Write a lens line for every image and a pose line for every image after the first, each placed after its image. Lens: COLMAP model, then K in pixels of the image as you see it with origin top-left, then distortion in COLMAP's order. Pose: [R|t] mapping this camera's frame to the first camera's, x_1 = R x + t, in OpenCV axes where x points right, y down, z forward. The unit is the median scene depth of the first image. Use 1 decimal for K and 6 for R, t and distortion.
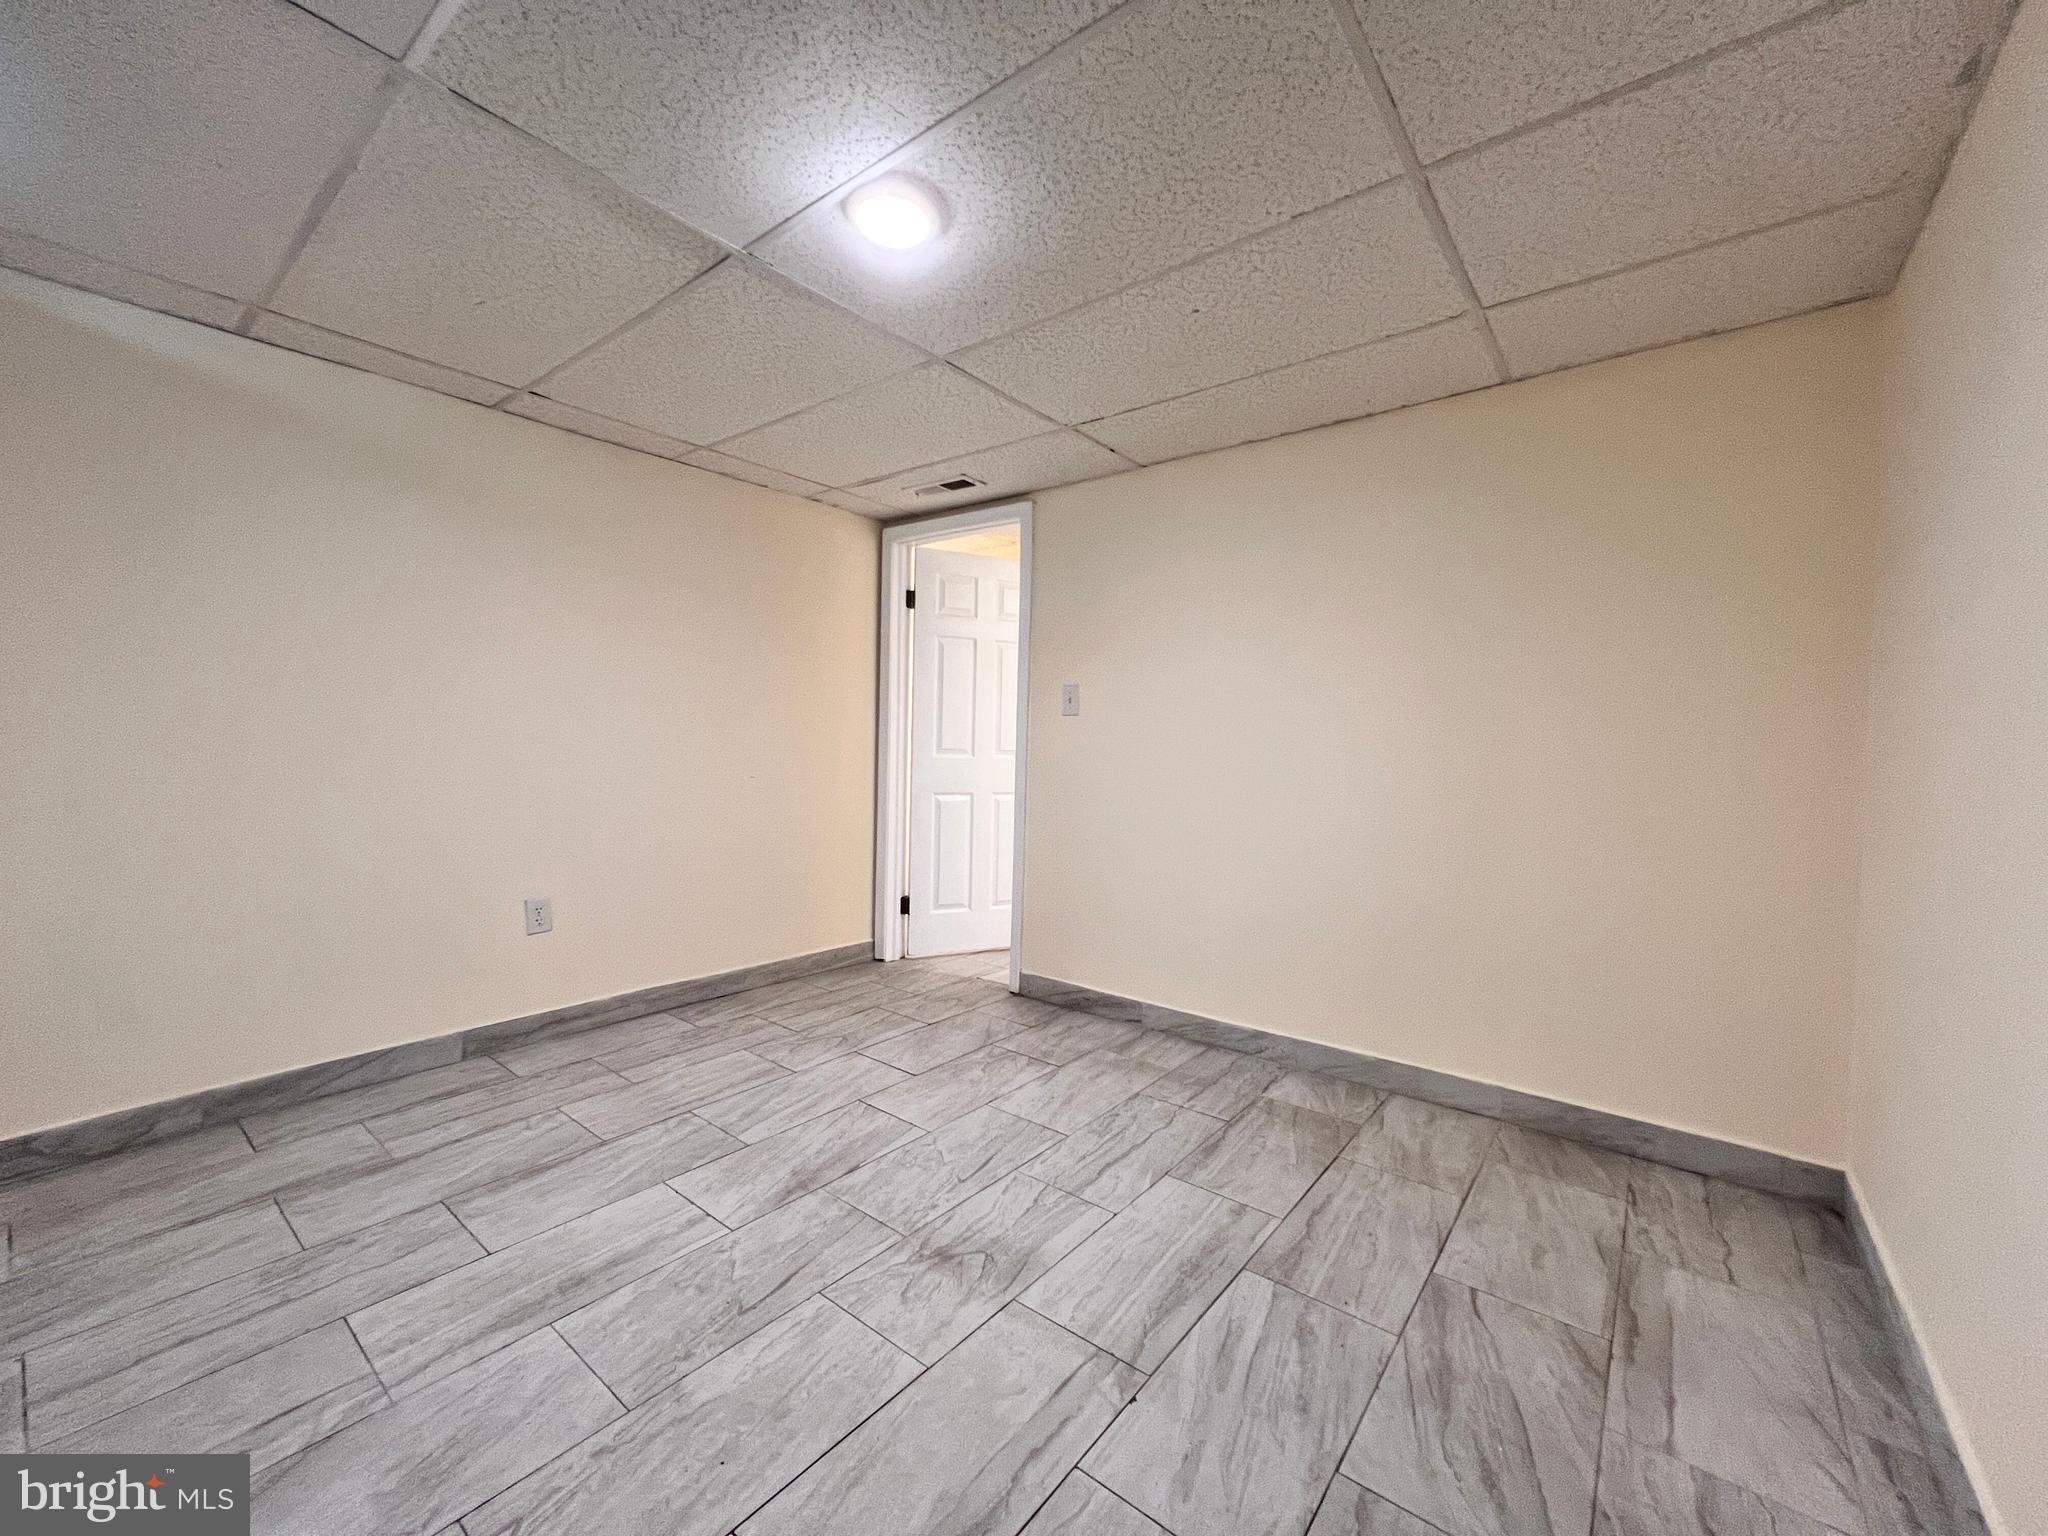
lens RADIAL K [[821.2, 0, 1024.7], [0, 821.2, 766.6], [0, 0, 1]] dist [-0.000141, -0.000332]
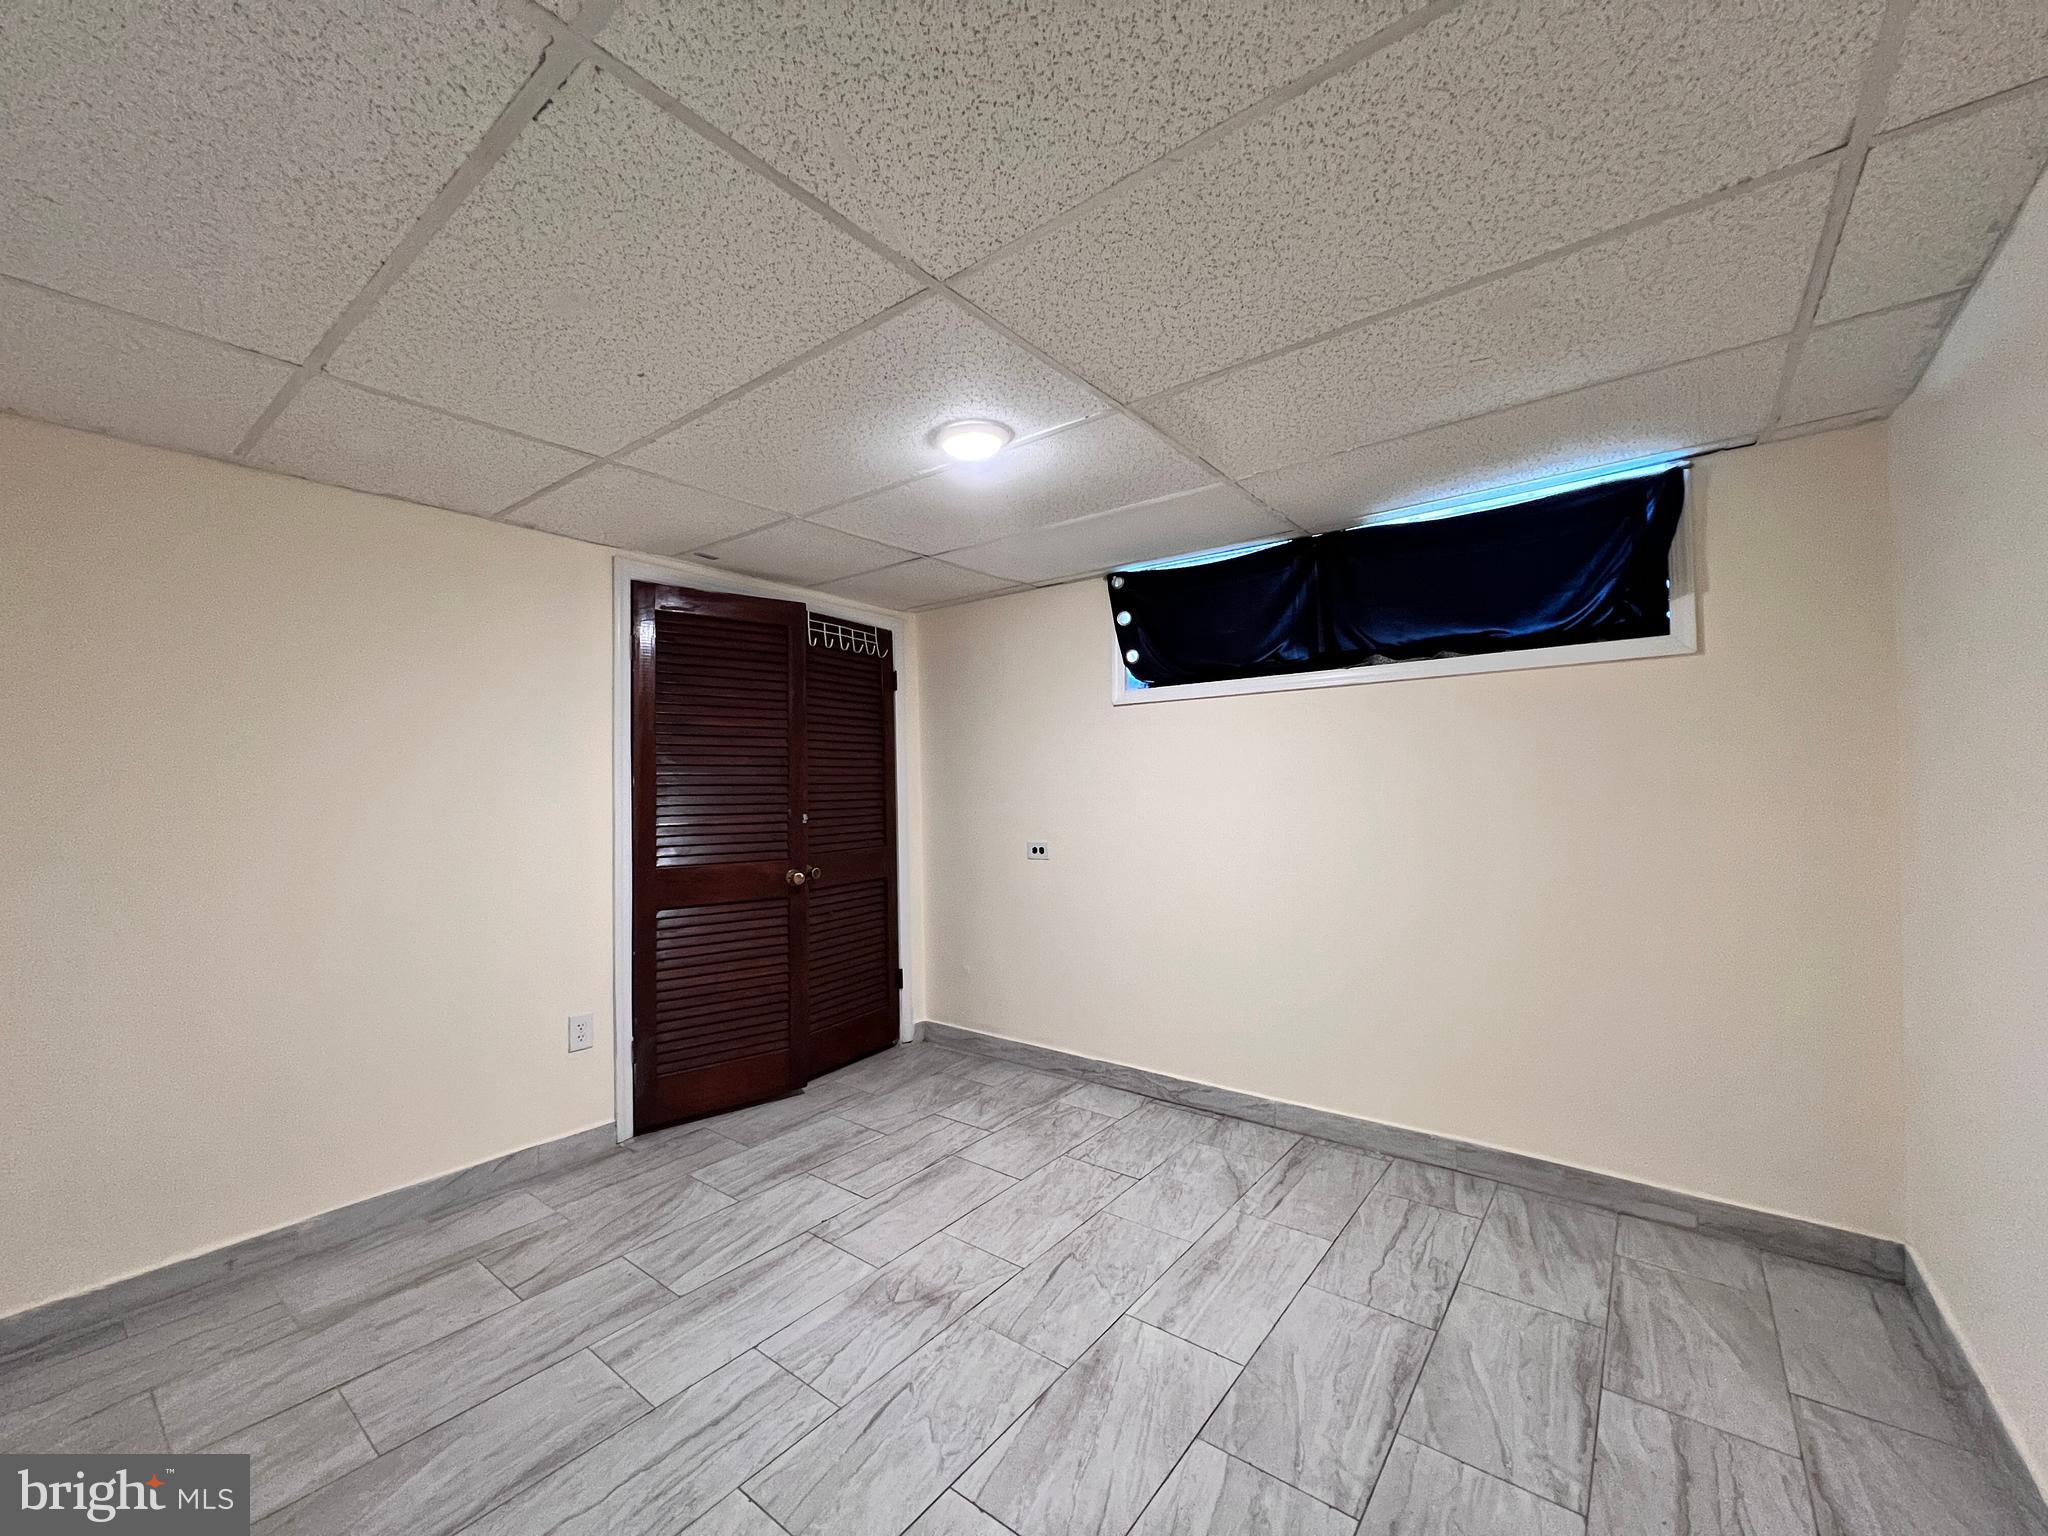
lens RADIAL K [[821.2, 0, 1022.5], [0, 821.2, 778.2], [0, 0, 1]] dist [-0.000141, -0.000332]
pose [[-0.999956, -0.003758, -0.008624, -0.211463], [-0.003903, 0.999851, 0.016844, -0.164336], [0.008560, 0.016877, -0.999821, 2.100243]]
